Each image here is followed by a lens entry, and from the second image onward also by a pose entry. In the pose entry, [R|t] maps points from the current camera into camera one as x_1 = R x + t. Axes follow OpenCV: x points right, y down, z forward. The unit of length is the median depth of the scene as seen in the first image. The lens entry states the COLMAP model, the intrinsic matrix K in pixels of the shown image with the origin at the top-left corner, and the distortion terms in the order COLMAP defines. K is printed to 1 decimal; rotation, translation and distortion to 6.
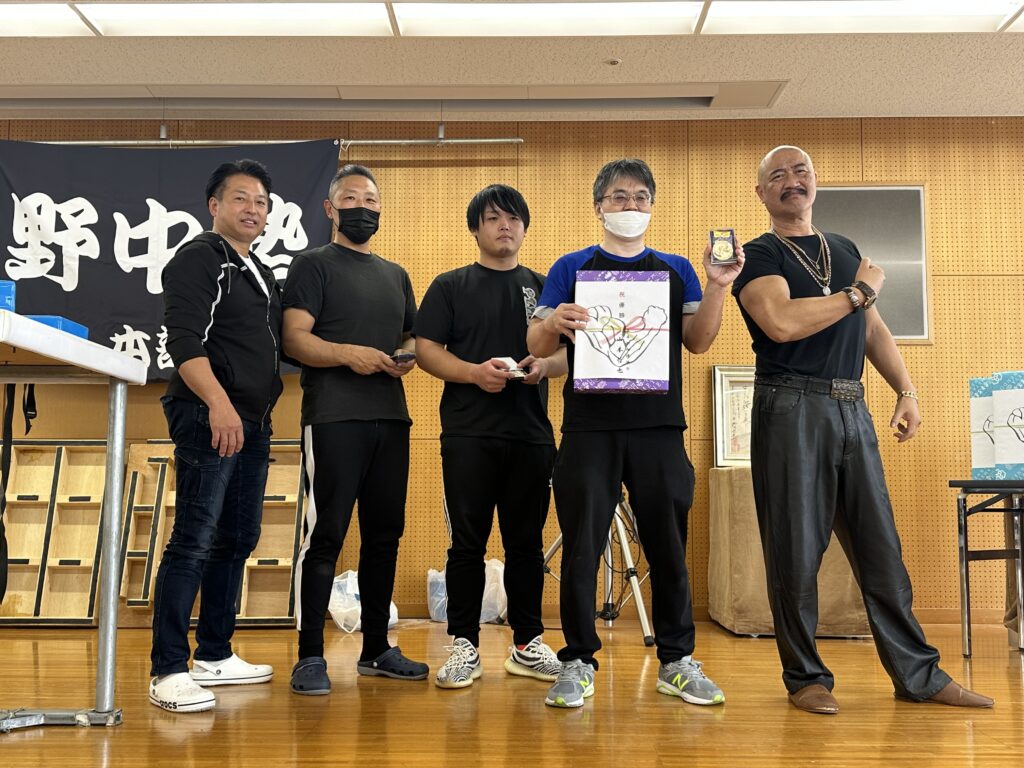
lens RADIAL K [[1069.2, 0, 522.9], [0, 1069.2, 401.1], [0, 0, 1]] dist [0.088607, 0.000000]
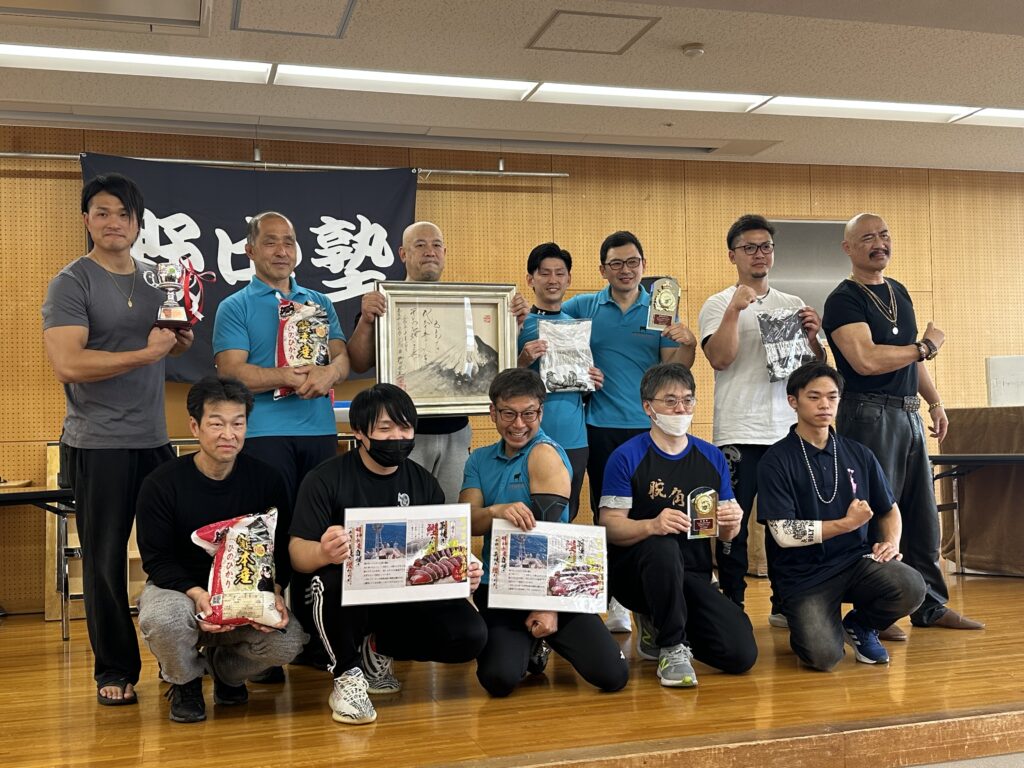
lens RADIAL K [[1115.9, 0, 502.8], [0, 1115.9, 397.5], [0, 0, 1]] dist [0.111833, 0.000000]
pose [[0.954836, -0.019433, 0.296498, -0.440639], [0.000653, 0.997994, 0.063308, -0.076666], [-0.297134, -0.060255, 0.952933, -0.170079]]
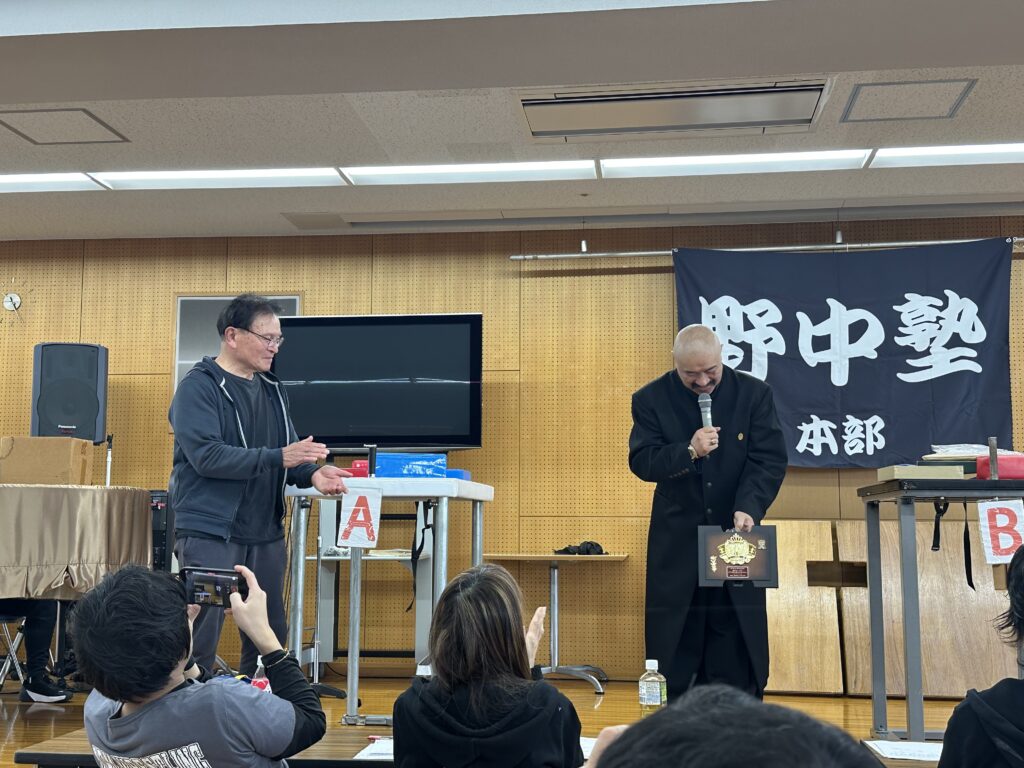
lens RADIAL K [[1221.4, 0, 512.3], [0, 1221.4, 387.5], [0, 0, 1]] dist [0.136272, 0.000000]
pose [[0.994329, -0.010126, -0.105866, -0.532299], [0.007980, 0.999755, -0.020670, -0.073923], [0.106050, 0.019708, 0.994166, -0.268469]]
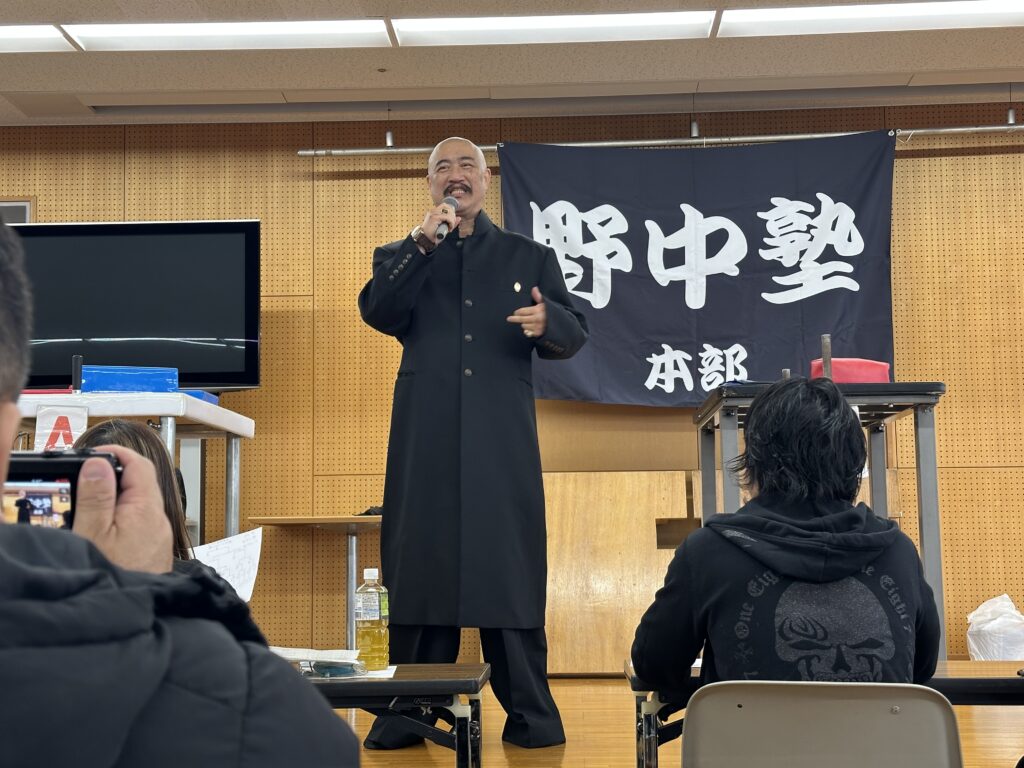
lens RADIAL K [[1506.7, 0, 509.1], [0, 1506.7, 392.6], [0, 0, 1]] dist [0.129685, 0.000000]
pose [[0.999509, -0.016901, -0.026372, -0.460172], [0.016622, 0.999804, -0.010765, -0.017962], [0.026549, 0.010322, 0.999594, -0.264431]]
